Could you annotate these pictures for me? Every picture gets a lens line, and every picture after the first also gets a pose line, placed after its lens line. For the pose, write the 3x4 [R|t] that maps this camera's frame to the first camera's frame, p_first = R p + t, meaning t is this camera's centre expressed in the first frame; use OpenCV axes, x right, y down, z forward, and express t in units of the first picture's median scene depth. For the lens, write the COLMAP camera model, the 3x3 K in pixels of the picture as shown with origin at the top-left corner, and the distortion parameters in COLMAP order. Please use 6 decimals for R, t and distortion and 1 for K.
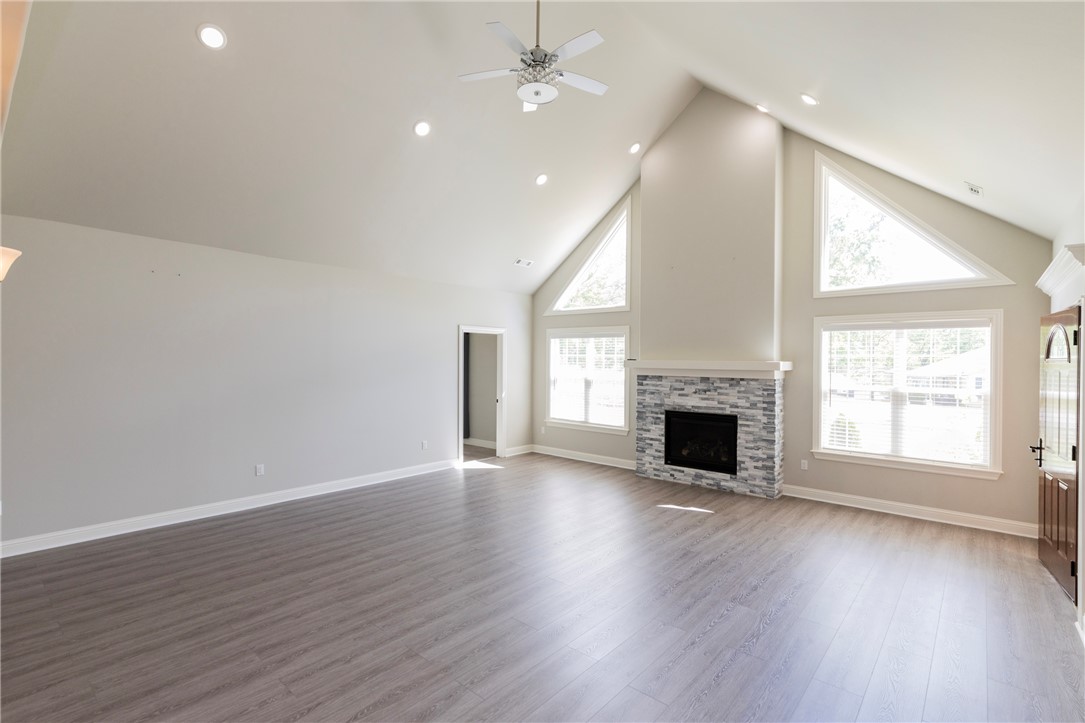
lens RADIAL K [[494.1, 0, 548.3], [0, 494.1, 360.0], [0, 0, 1]] dist [0.004601, -0.001698]
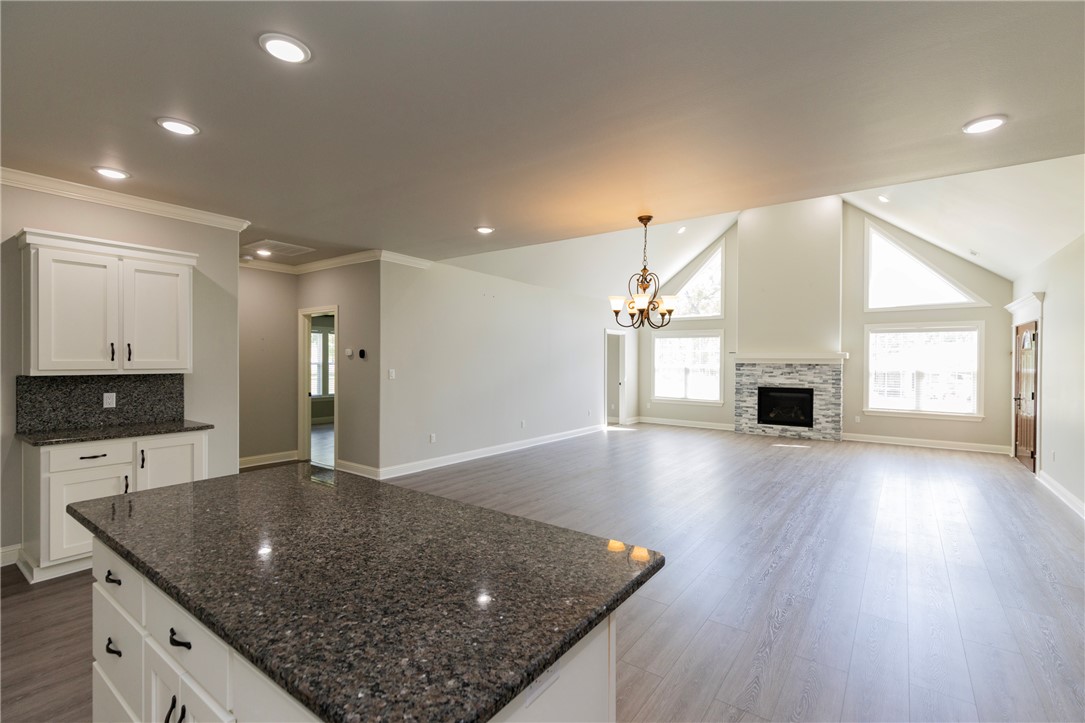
lens RADIAL K [[494.1, 0, 532.5], [0, 494.1, 364.0], [0, 0, 1]] dist [0.004601, -0.001698]
pose [[0.996943, -0.001112, 0.078119, -0.567212], [0.000738, 0.999988, 0.004811, 0.026891], [-0.078123, -0.004739, 0.996932, -0.428227]]
